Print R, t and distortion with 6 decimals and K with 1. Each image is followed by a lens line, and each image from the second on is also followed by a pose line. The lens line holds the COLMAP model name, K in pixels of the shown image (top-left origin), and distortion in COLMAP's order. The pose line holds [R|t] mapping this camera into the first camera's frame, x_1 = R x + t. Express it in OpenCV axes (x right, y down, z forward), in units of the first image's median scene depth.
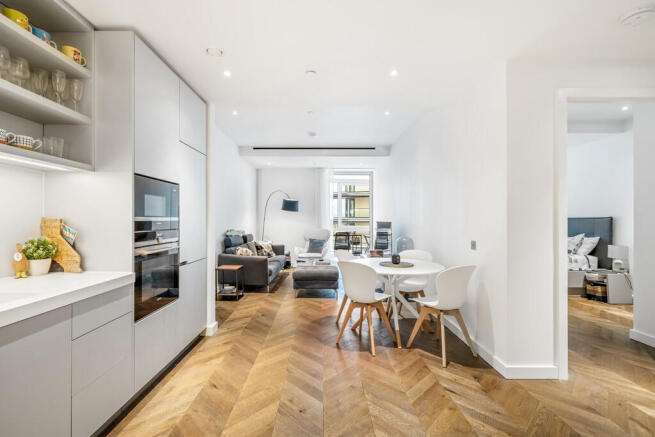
lens RADIAL K [[293.6, 0, 325.8], [0, 293.6, 217.7], [0, 0, 1]] dist [-0.001328, -0.000494]
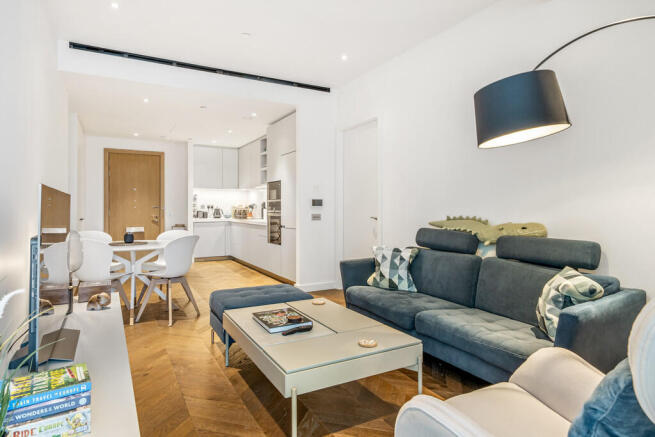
lens RADIAL K [[367.2, 0, 328.1], [0, 367.2, 216.5], [0, 0, 1]] dist [-0.000461, -0.000243]
pose [[-0.872768, 0.005562, -0.488104, 0.334994], [-0.003151, 0.999850, 0.017026, 0.064306], [0.488126, 0.016398, -0.872619, 3.173999]]
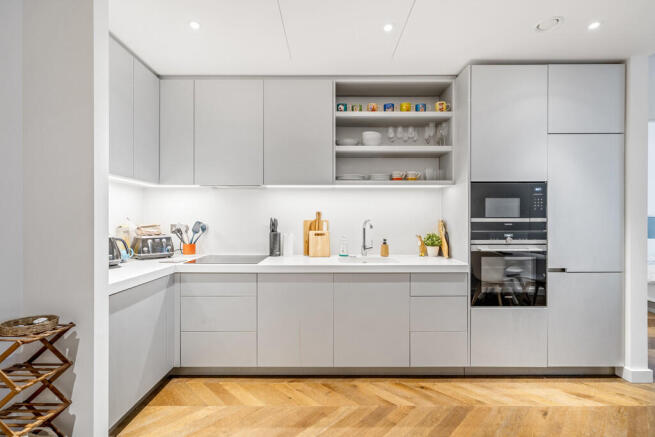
lens RADIAL K [[299.1, 0, 326.7], [0, 299.1, 221.4], [0, 0, 1]] dist [0.005923, 0.000193]
pose [[-0.010328, -0.003077, -0.999942, 0.458909], [0.005863, 0.999978, -0.003138, 0.007967], [0.999929, -0.005895, -0.010310, 0.335007]]
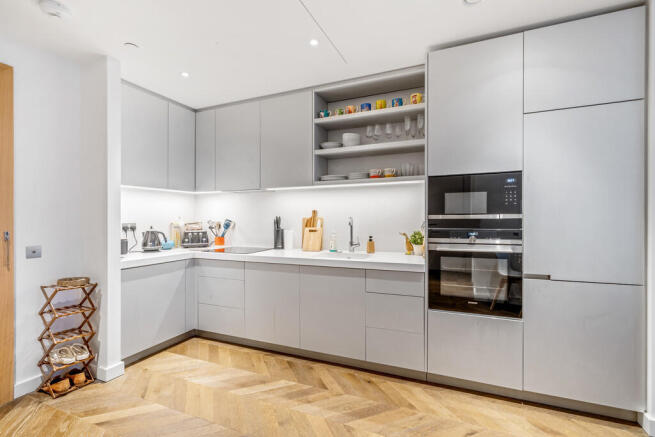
lens RADIAL K [[299.1, 0, 325.0], [0, 299.1, 218.3], [0, 0, 1]] dist [0.005923, 0.000193]
pose [[-0.403761, -0.002757, -0.914860, 0.447540], [0.009217, 0.999932, -0.007081, 0.010915], [0.914818, -0.011291, -0.403709, 0.874080]]
